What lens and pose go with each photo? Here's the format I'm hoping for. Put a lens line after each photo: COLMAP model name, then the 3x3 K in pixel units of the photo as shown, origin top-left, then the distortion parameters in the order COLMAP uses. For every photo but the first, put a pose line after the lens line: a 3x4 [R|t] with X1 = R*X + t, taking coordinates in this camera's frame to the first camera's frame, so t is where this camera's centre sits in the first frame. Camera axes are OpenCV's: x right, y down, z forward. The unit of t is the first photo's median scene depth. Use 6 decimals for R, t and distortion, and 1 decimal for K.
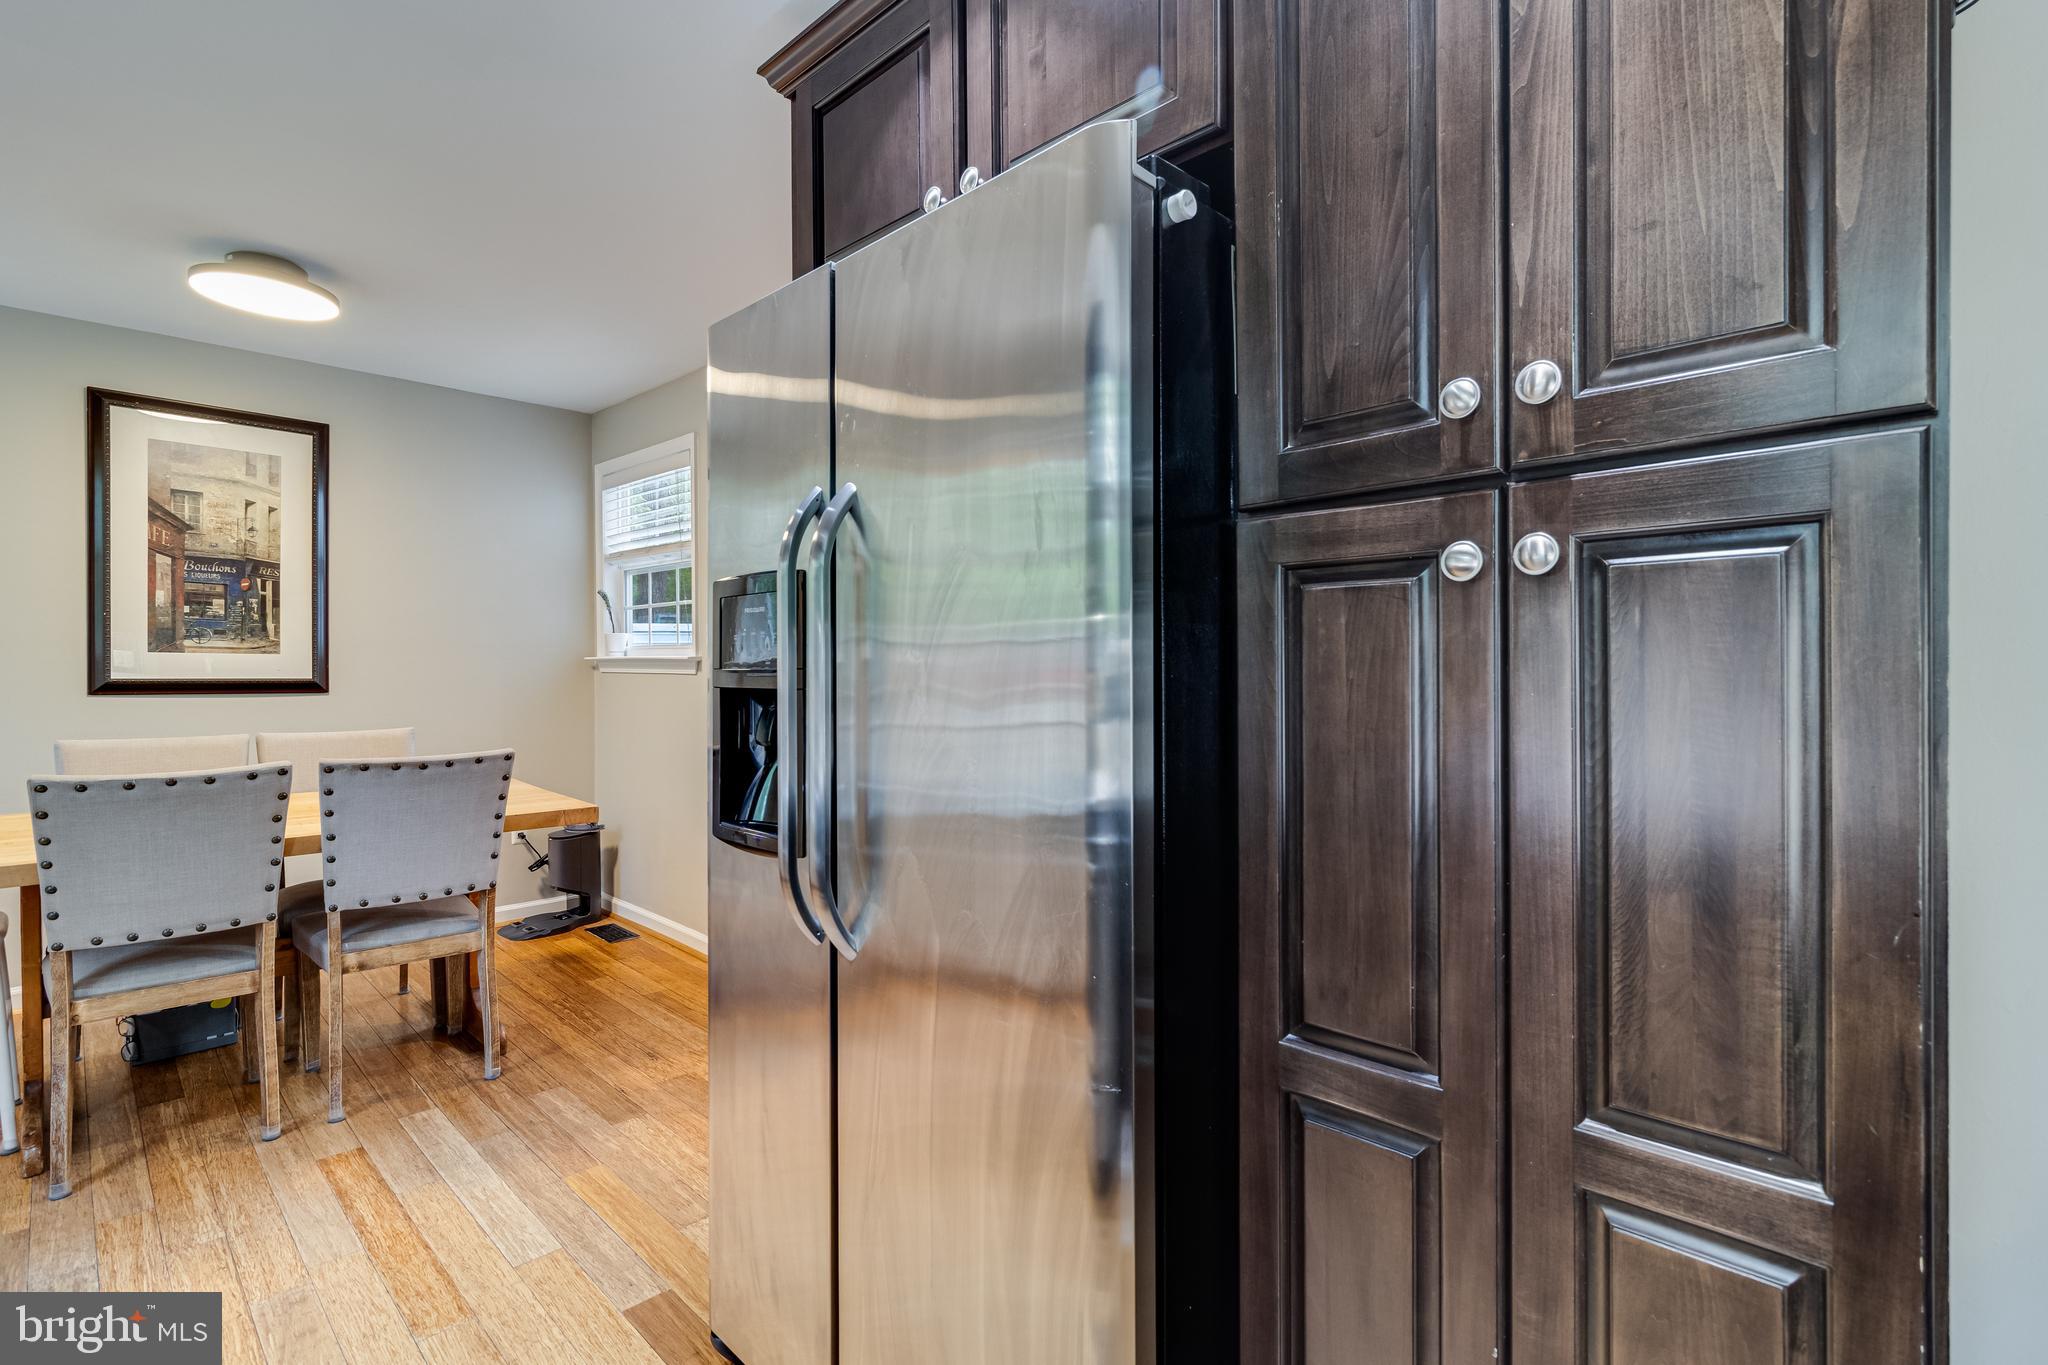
lens RADIAL K [[947.1, 0, 1022.9], [0, 947.1, 680.5], [0, 0, 1]] dist [0.001962, -0.000968]
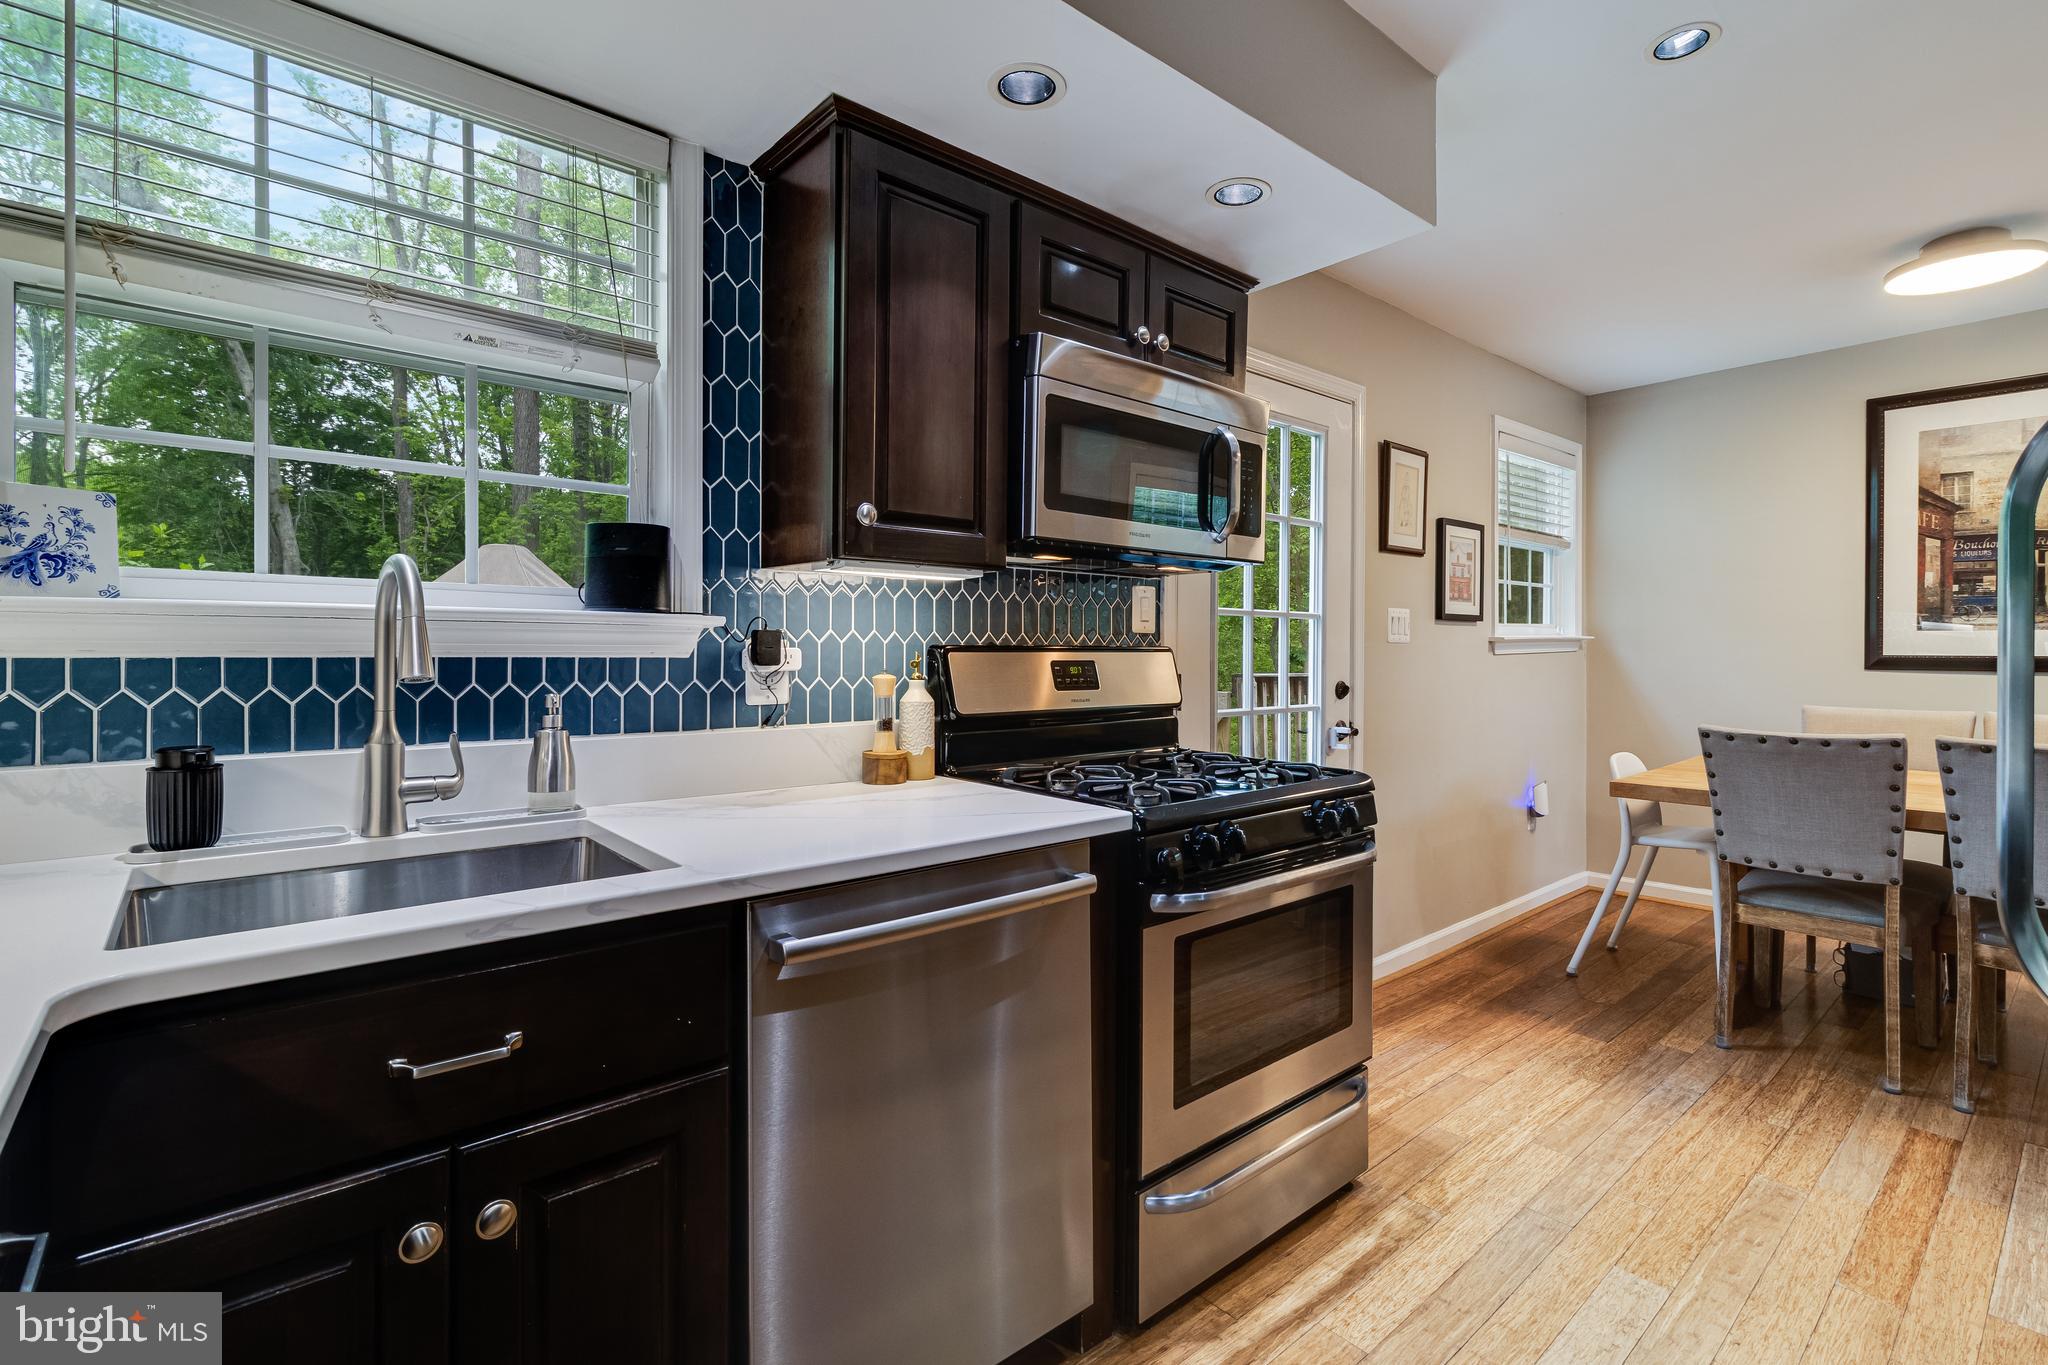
lens RADIAL K [[947.1, 0, 1023.6], [0, 947.1, 647.5], [0, 0, 1]] dist [0.001962, -0.000968]
pose [[-0.095146, -0.001972, -0.995461, 0.334206], [-0.009361, 0.999956, -0.001086, -0.000160], [0.995419, 0.009215, -0.095160, 0.130505]]
